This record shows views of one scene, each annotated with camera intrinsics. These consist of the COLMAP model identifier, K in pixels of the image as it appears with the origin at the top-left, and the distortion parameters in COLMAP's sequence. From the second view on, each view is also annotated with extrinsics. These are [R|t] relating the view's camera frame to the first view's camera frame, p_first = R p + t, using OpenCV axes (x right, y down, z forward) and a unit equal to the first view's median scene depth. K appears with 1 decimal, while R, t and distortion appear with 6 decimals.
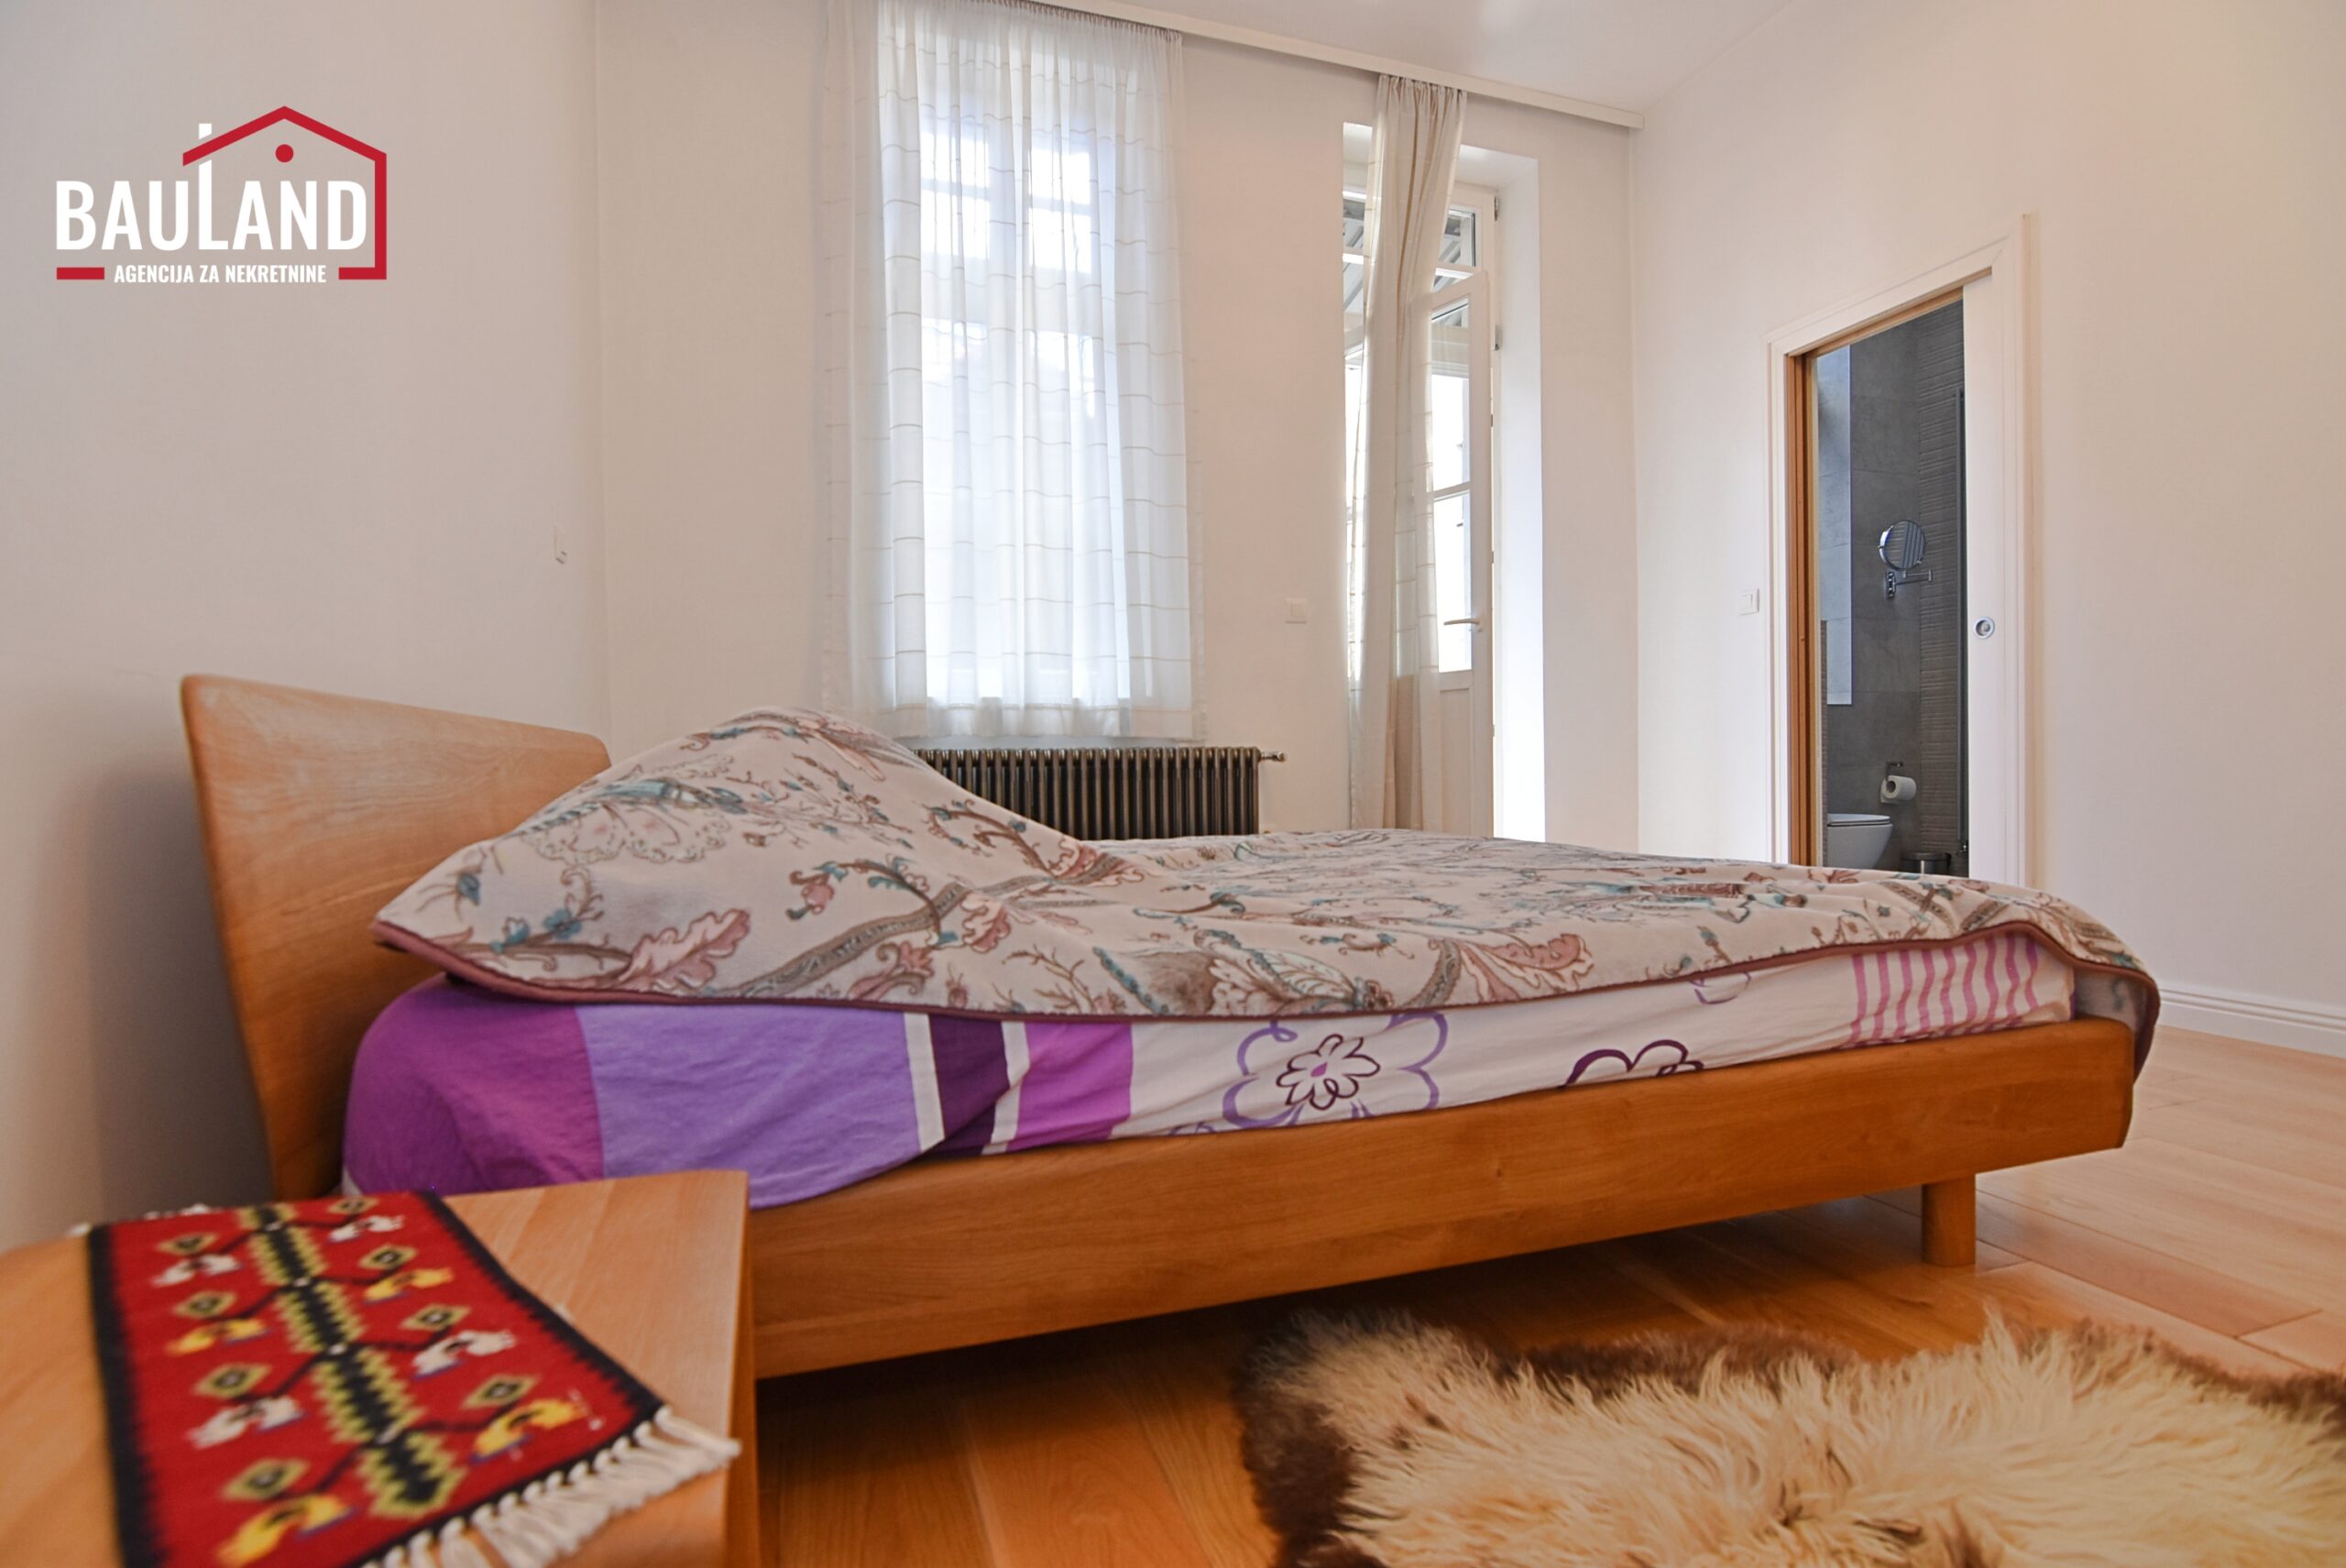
lens RADIAL K [[1133.0, 0, 1172.1], [0, 1133.0, 758.8], [0, 0, 1]] dist [0.002300, 0.000137]
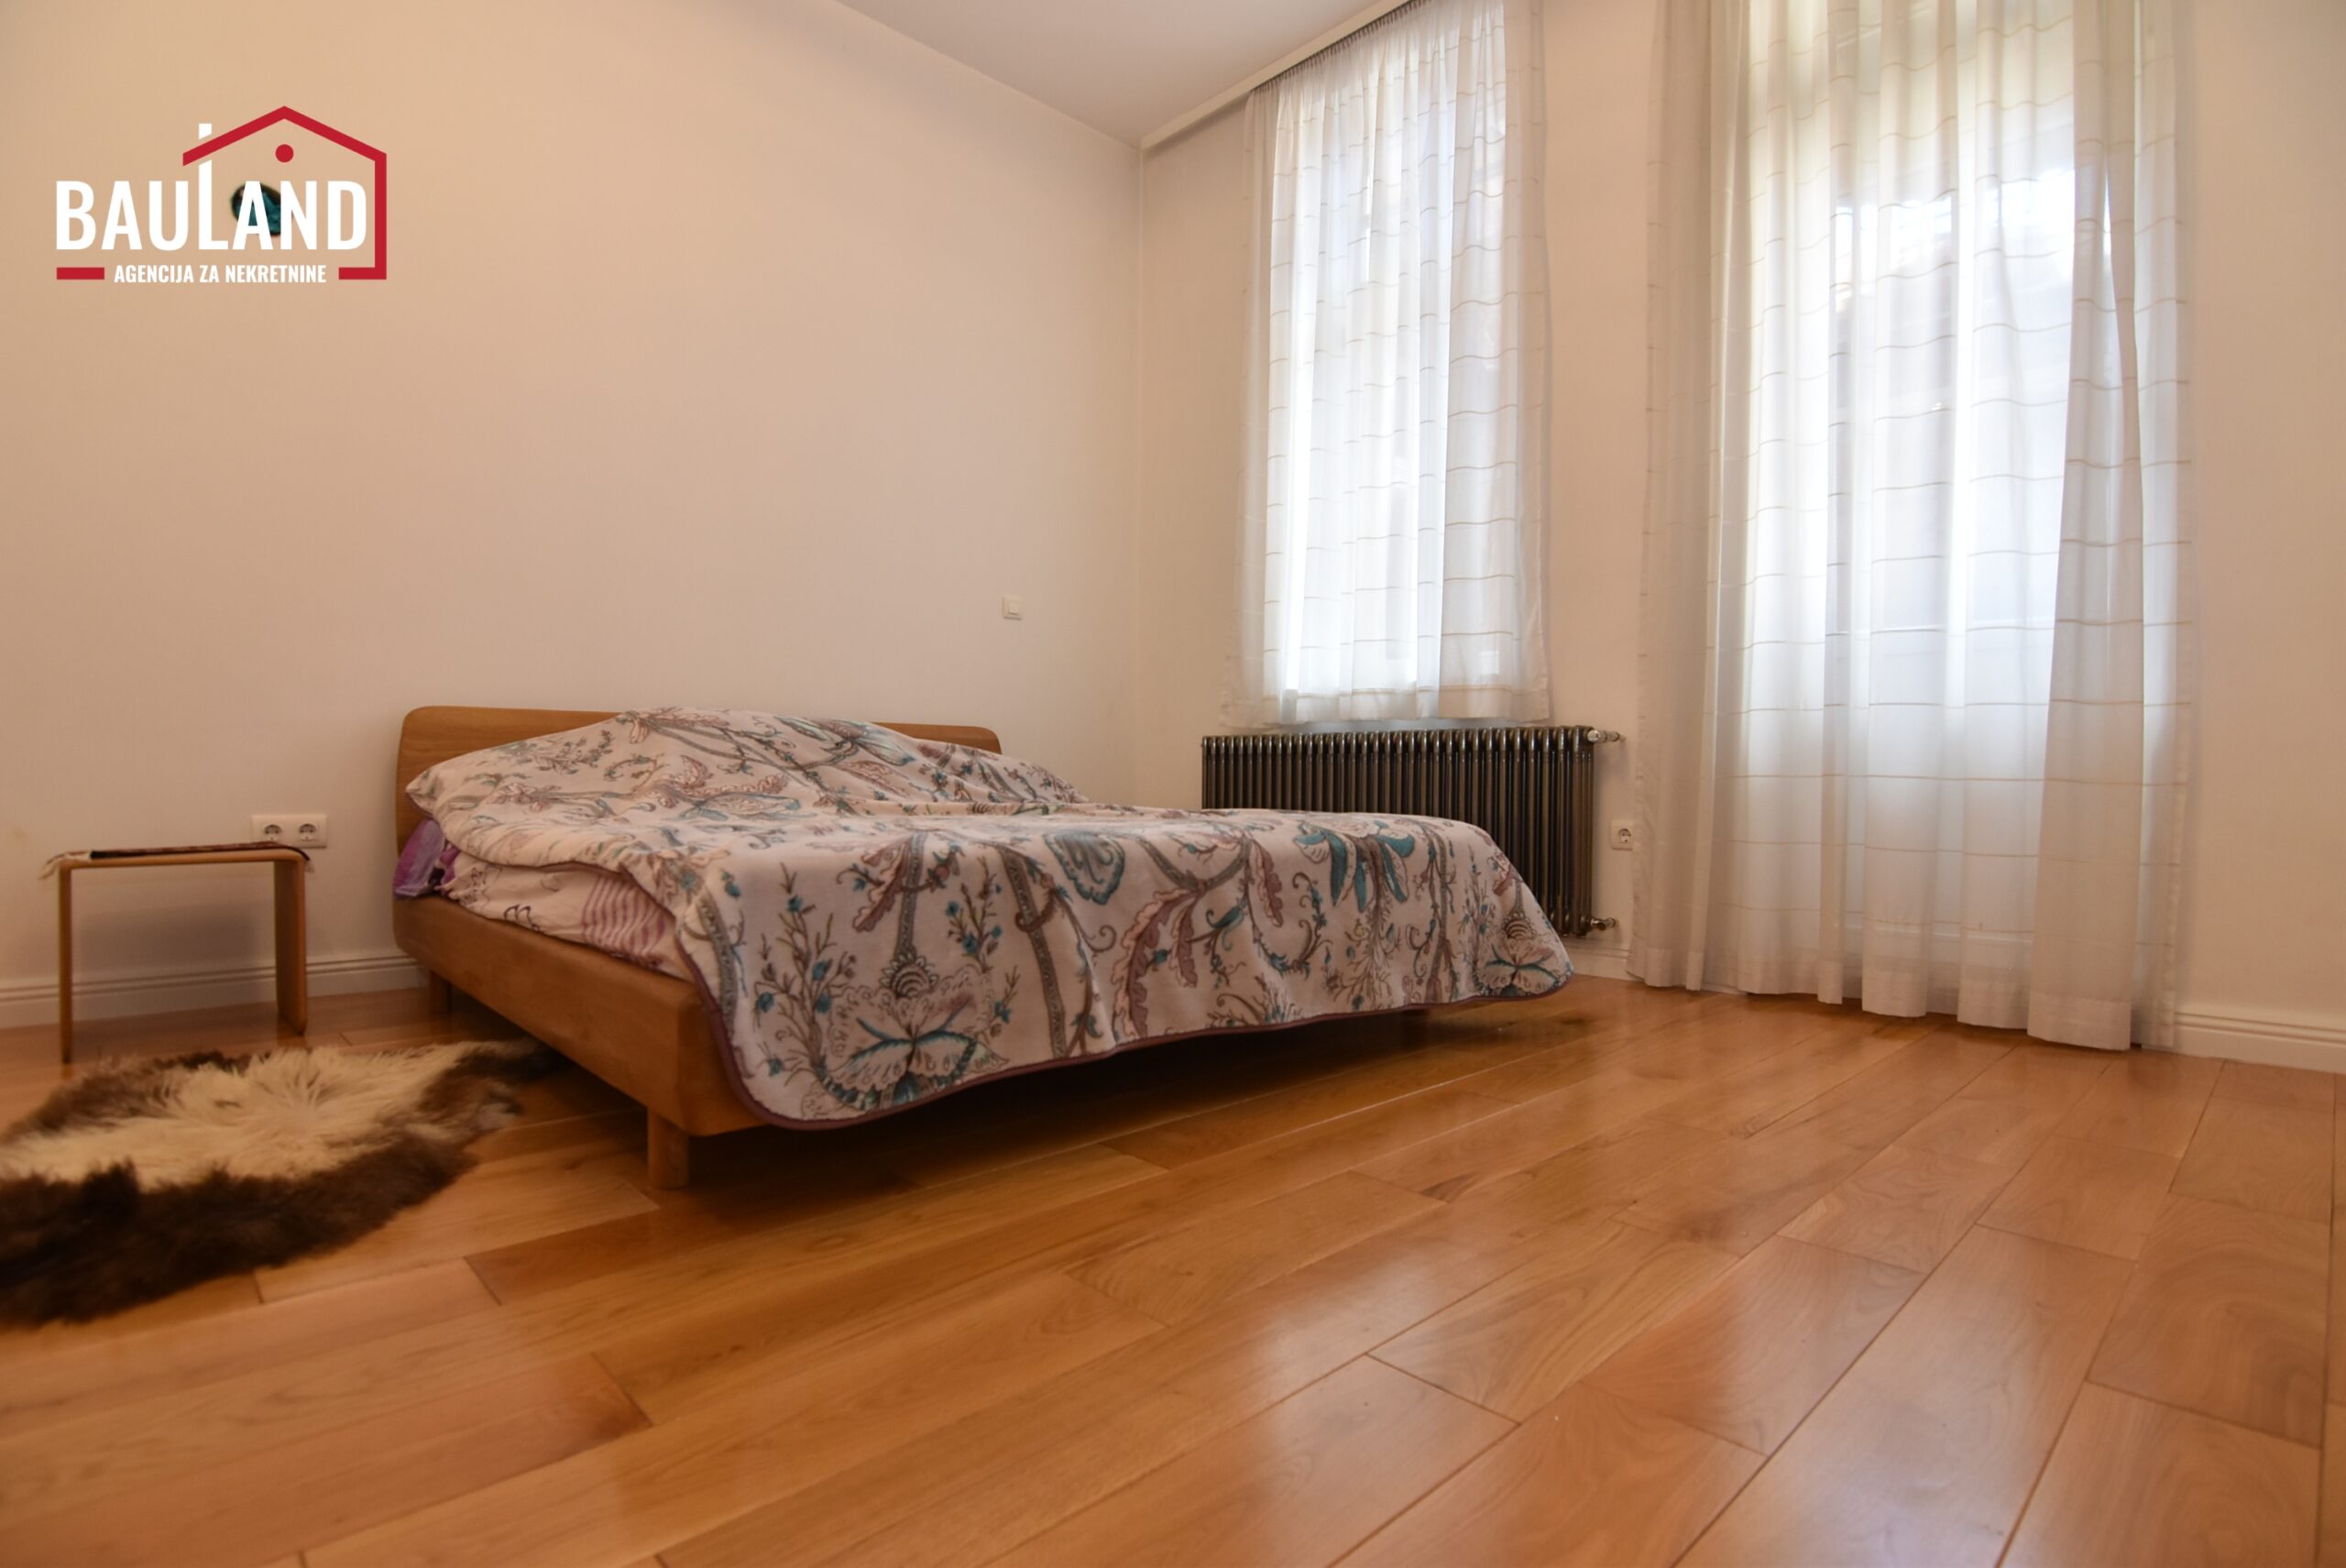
lens RADIAL K [[1133.0, 0, 1165.0], [0, 1133.0, 793.5], [0, 0, 1]] dist [0.002300, 0.000137]
pose [[0.409248, 0.027064, -0.912022, 0.762374], [-0.008687, 0.999630, 0.025766, 0.024201], [0.912382, -0.002622, 0.409331, 0.381945]]
